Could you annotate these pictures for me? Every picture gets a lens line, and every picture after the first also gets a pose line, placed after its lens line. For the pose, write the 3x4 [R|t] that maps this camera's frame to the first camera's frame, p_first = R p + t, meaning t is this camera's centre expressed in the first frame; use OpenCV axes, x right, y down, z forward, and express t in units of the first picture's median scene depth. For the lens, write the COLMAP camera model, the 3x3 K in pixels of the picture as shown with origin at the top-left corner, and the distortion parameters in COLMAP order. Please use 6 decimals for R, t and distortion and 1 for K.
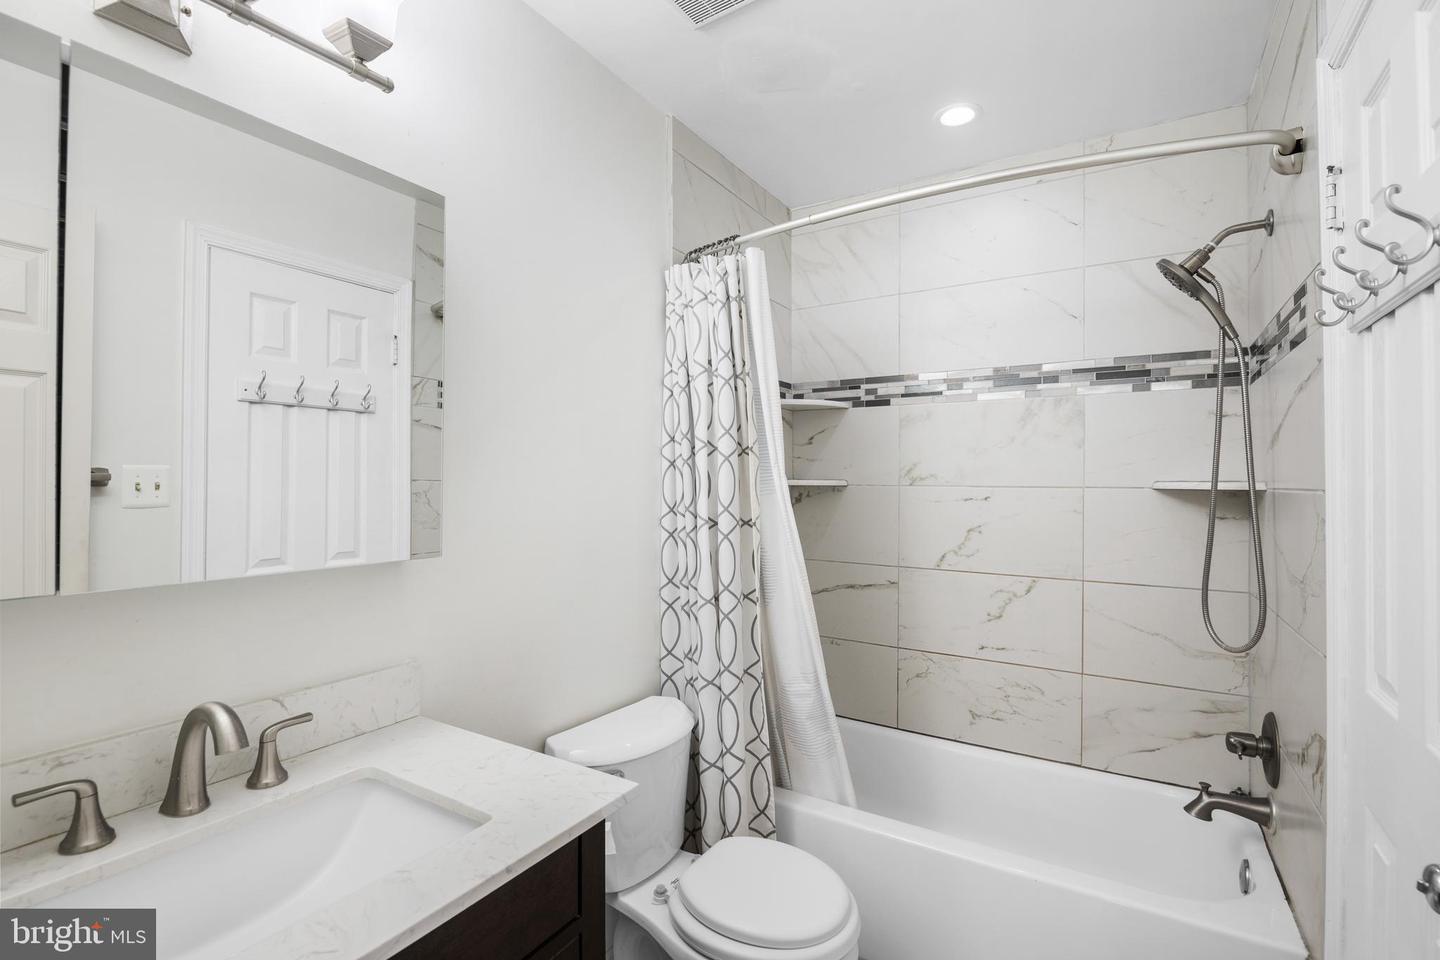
lens RADIAL K [[658.3, 0, 723.2], [0, 658.3, 480.1], [0, 0, 1]] dist [-0.000406, -0.000216]
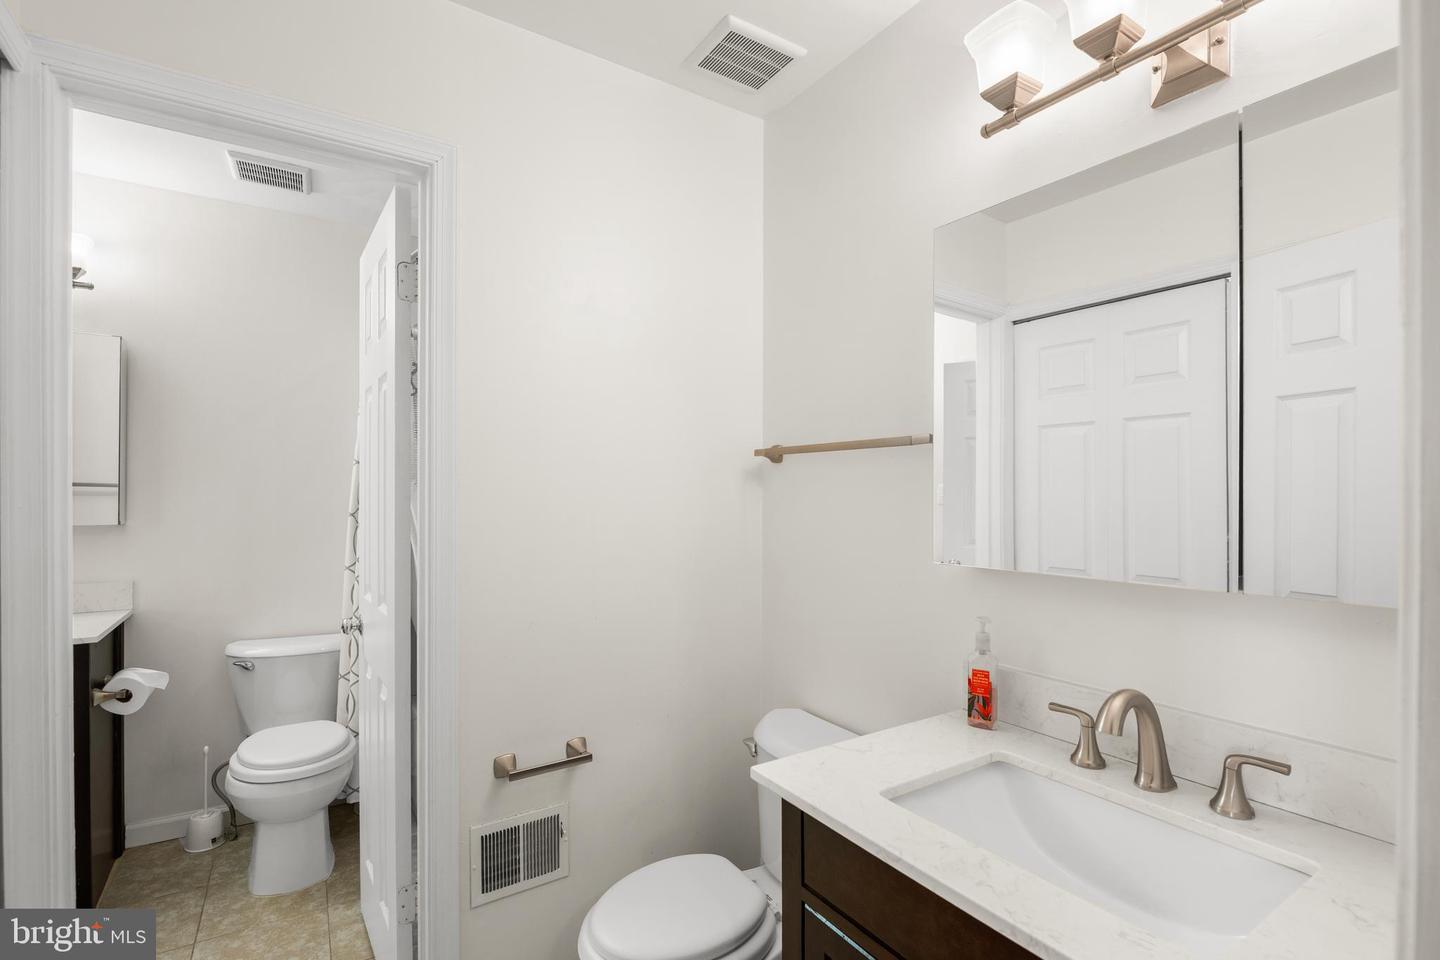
lens RADIAL K [[658.3, 0, 723.2], [0, 658.3, 480.1], [0, 0, 1]] dist [-0.000406, -0.000216]
pose [[-0.416343, -0.010373, -0.909149, 0.496768], [0.001476, 0.999926, -0.012084, -0.003911], [0.909207, -0.006373, -0.416297, 0.779829]]
